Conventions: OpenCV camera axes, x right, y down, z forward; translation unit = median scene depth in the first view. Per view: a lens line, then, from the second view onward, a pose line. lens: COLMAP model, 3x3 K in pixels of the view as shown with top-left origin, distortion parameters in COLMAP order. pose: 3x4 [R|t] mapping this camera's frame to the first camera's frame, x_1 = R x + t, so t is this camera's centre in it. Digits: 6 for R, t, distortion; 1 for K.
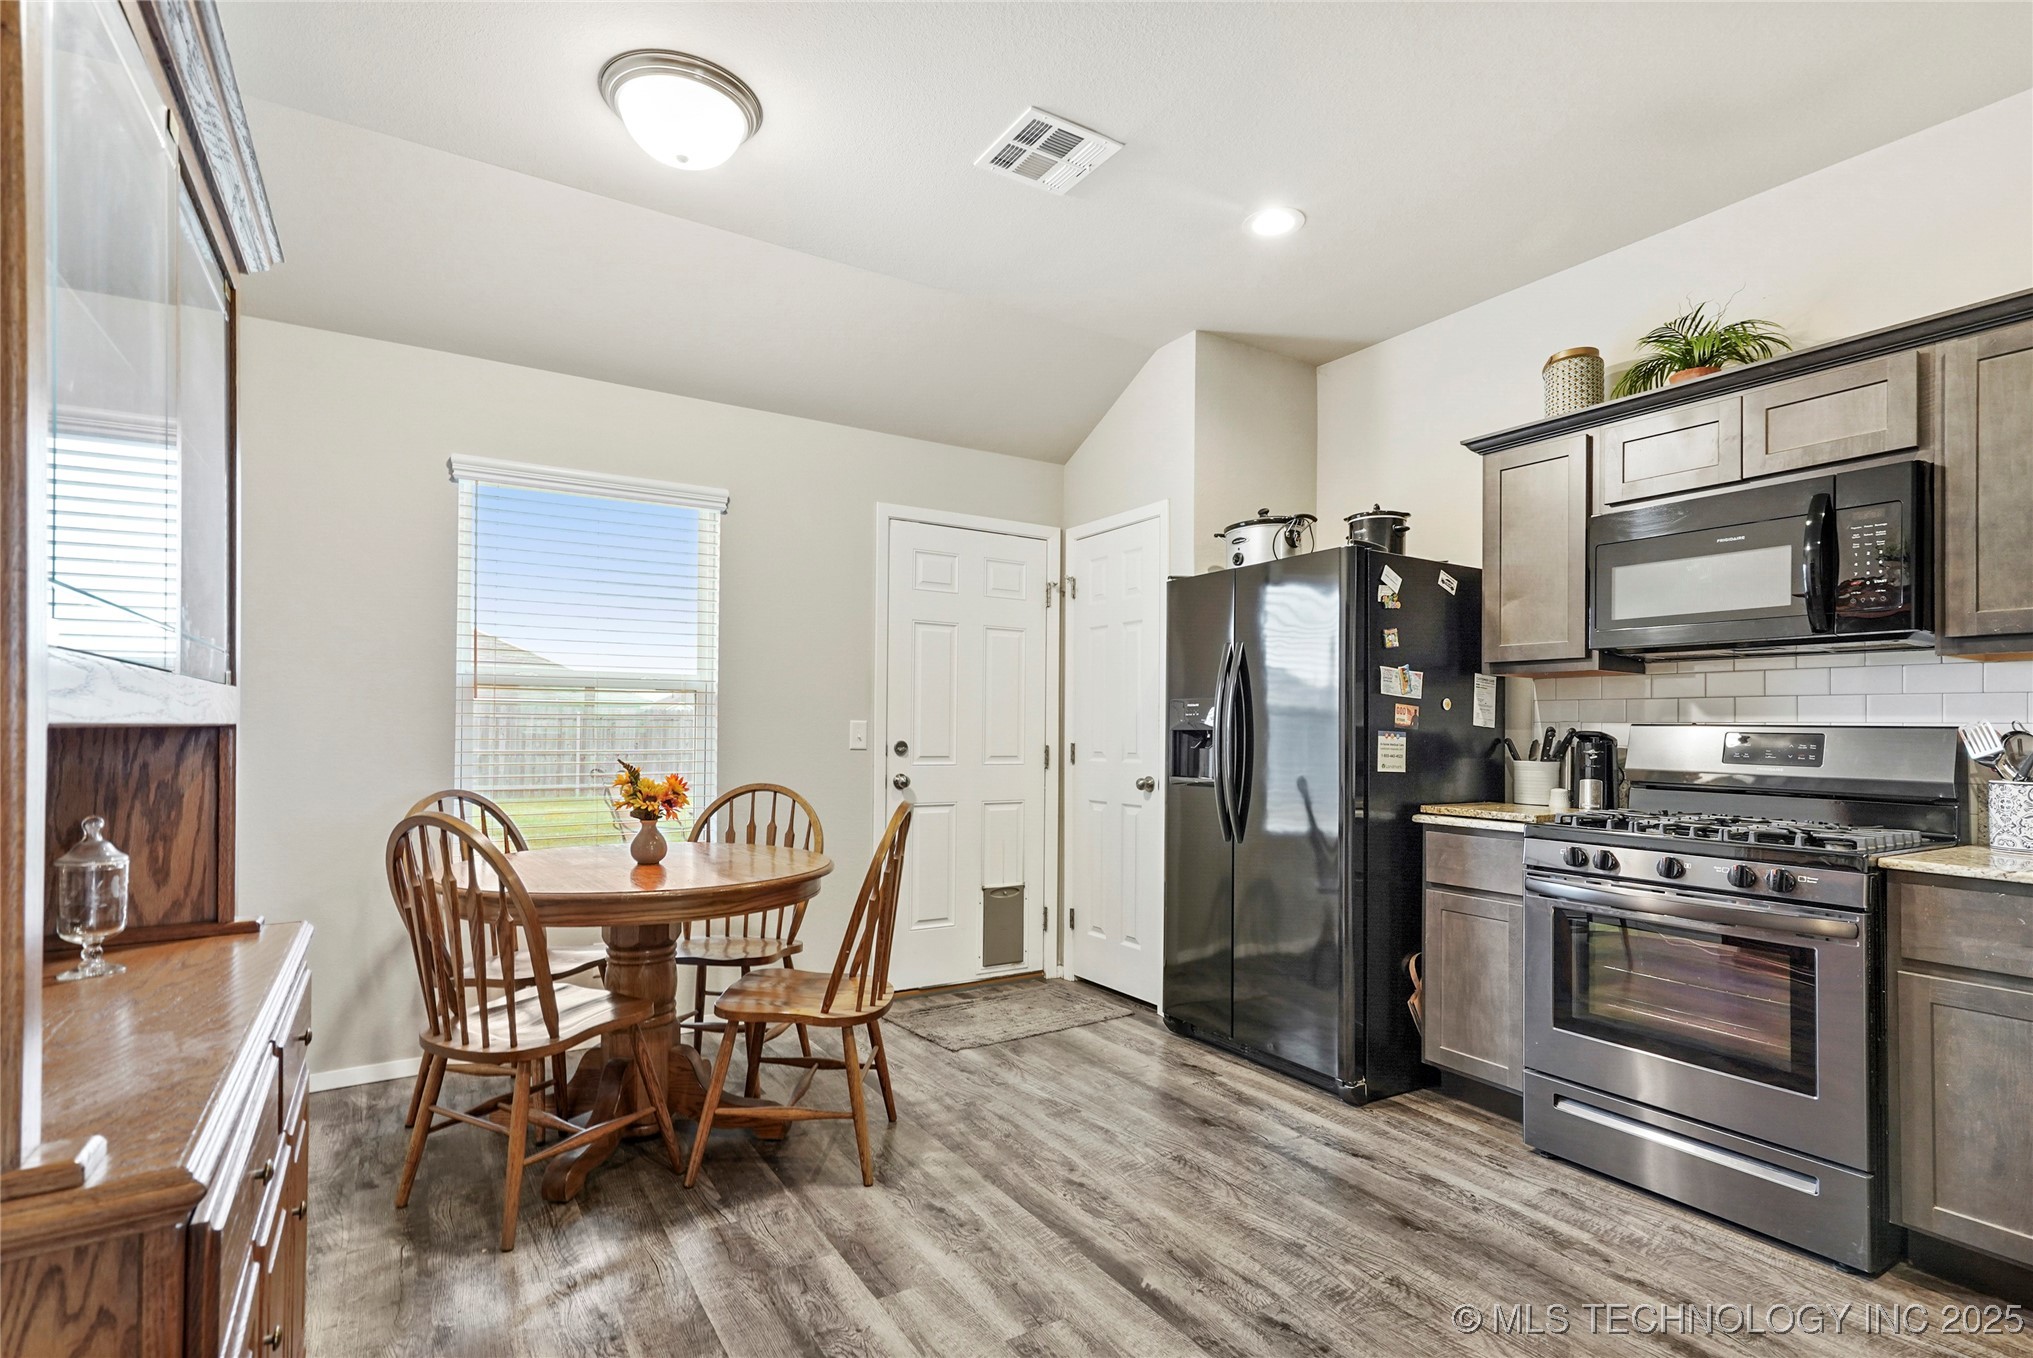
lens RADIAL K [[983.7, 0, 1016.5], [0, 983.7, 679.0], [0, 0, 1]] dist [-0.001779, 0.007866]
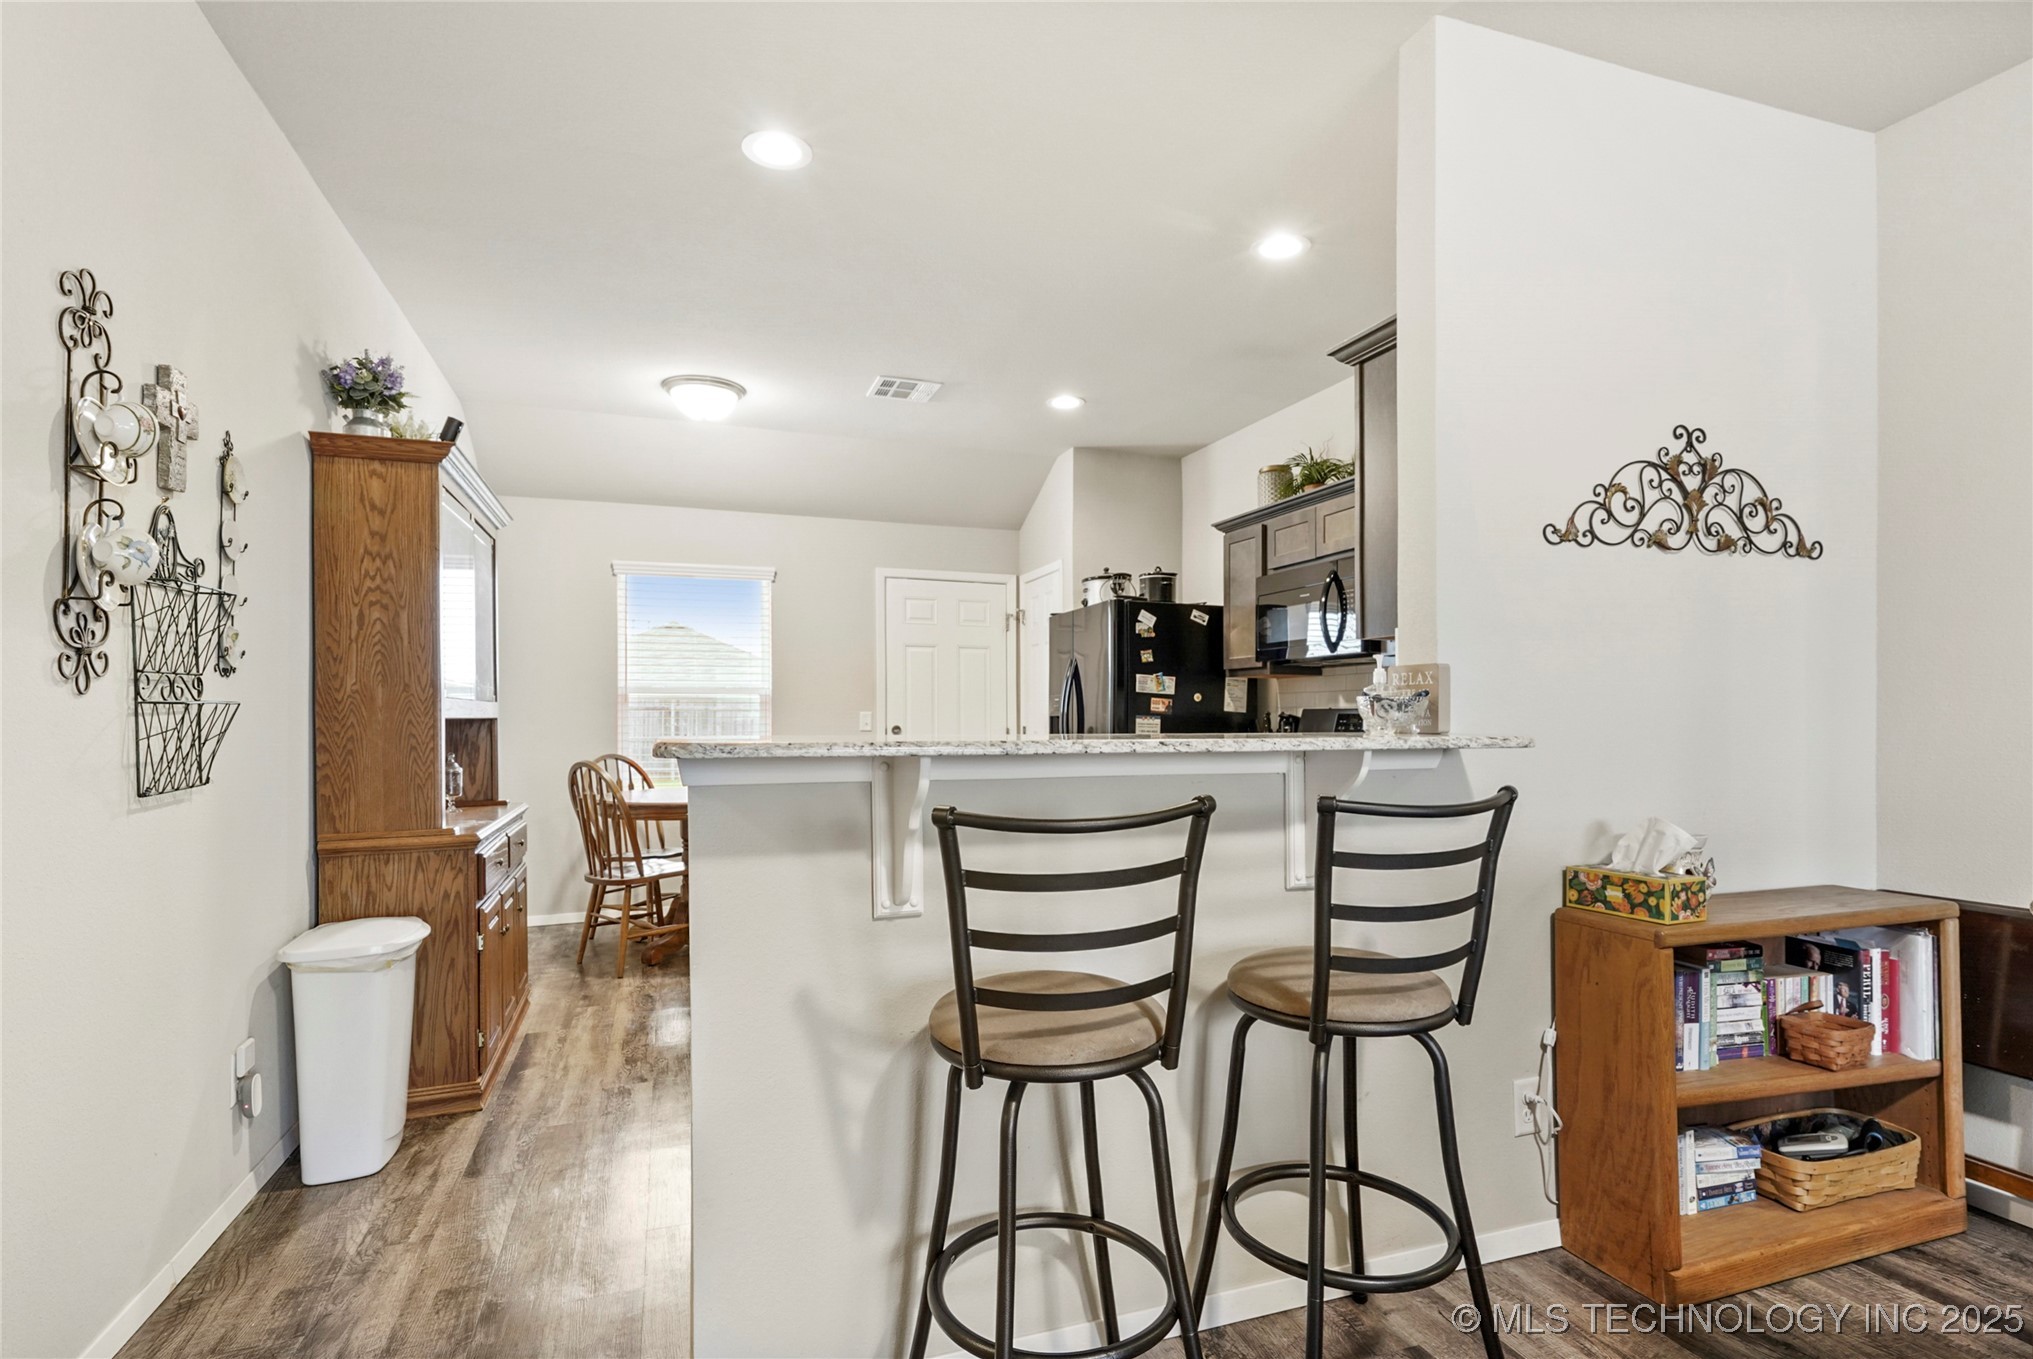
lens RADIAL K [[981.8, 0, 1024.4], [0, 981.8, 657.2], [0, 0, 1]] dist [-0.004278, 0.011945]
pose [[0.980836, -0.023136, -0.193458, 0.423730], [0.020942, 0.999691, -0.013378, -0.019820], [0.193708, 0.009070, 0.981017, -0.500404]]
